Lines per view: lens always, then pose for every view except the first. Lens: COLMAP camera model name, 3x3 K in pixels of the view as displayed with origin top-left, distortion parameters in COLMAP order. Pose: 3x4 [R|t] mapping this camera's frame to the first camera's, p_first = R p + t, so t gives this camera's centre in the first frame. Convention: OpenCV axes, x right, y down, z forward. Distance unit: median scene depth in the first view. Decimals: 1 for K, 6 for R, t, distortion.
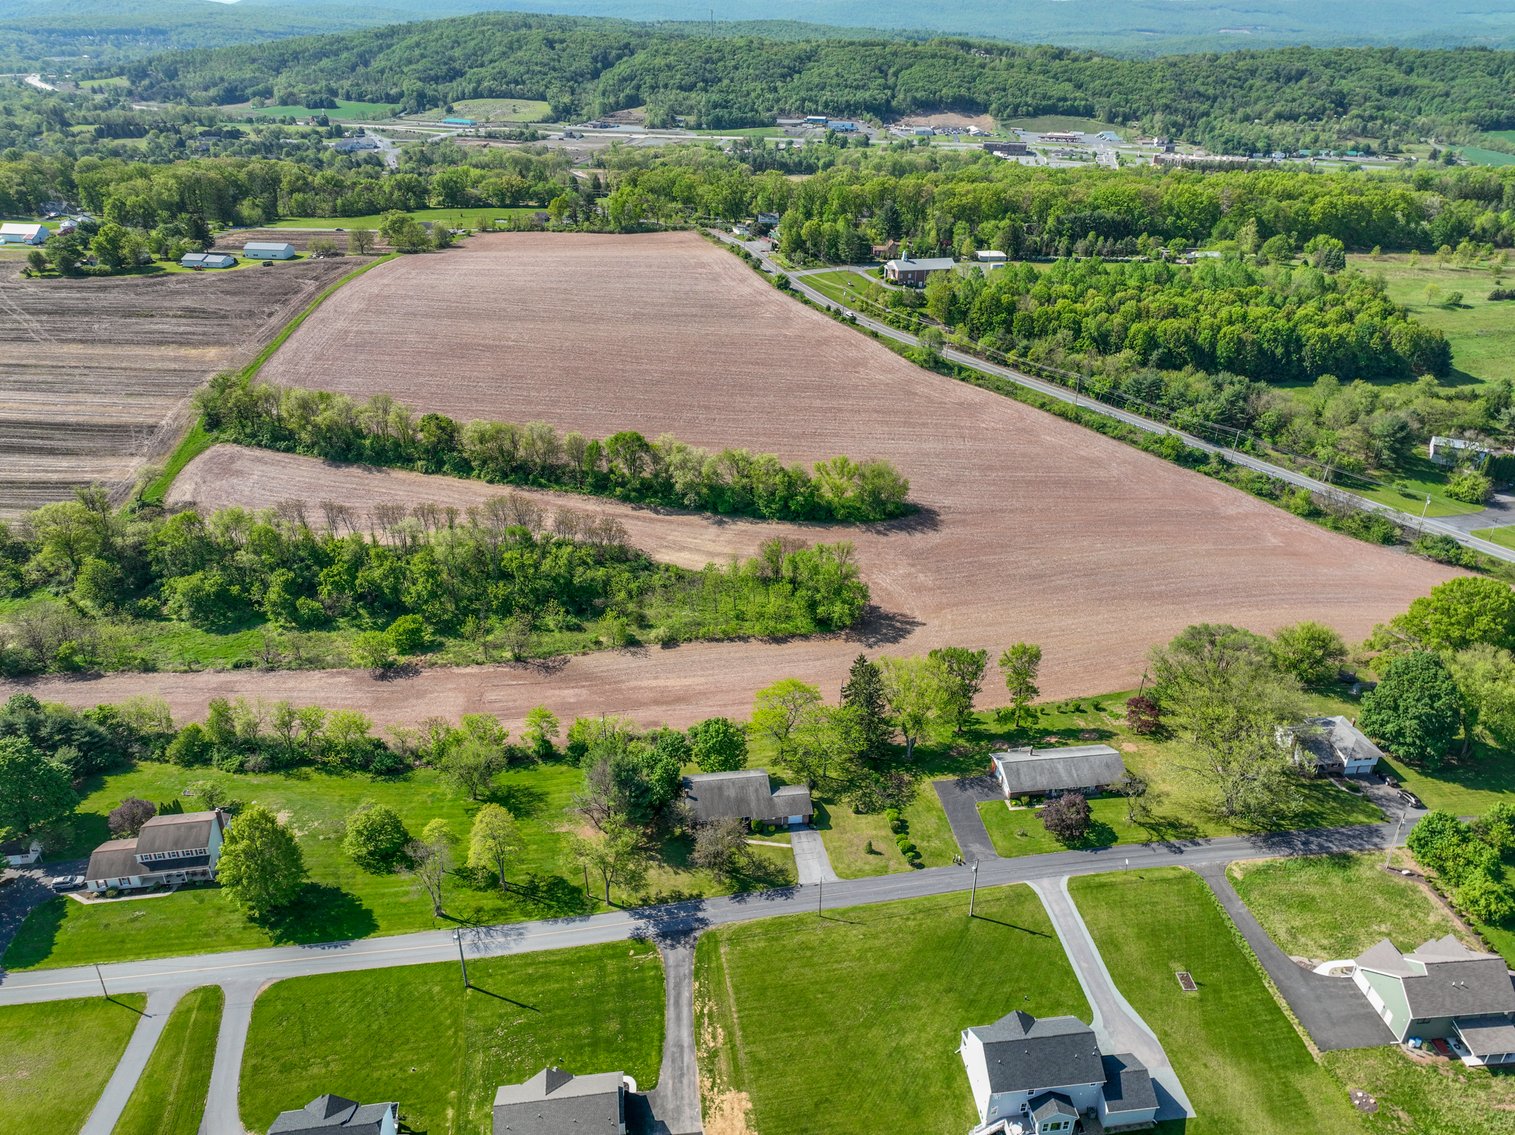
lens RADIAL K [[1051.4, 0, 761.4], [0, 1051.4, 566.3], [0, 0, 1]] dist [-0.005943, 0.024163]
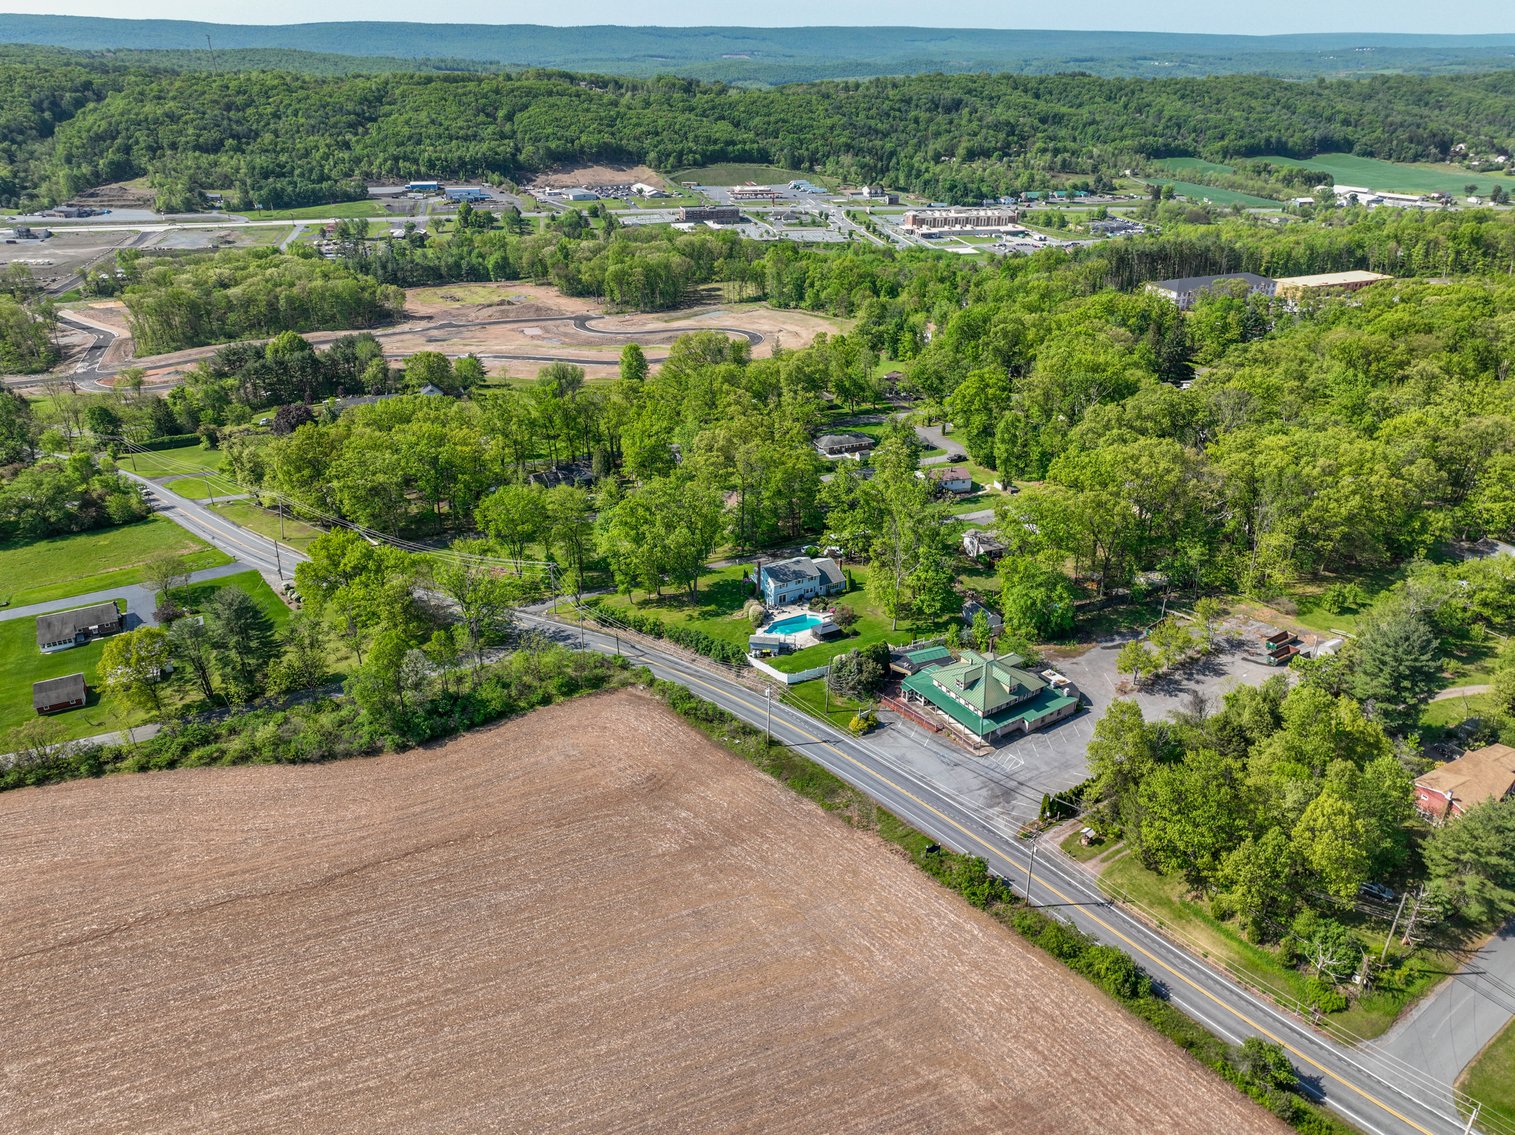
lens RADIAL K [[1051.4, 0, 756.2], [0, 1051.4, 569.0], [0, 0, 1]] dist [-0.005943, 0.024163]
pose [[0.909685, -0.193374, 0.367531, -0.054355], [0.199989, 0.979586, 0.020406, -0.134657], [-0.363974, 0.054939, 0.929787, 0.257852]]
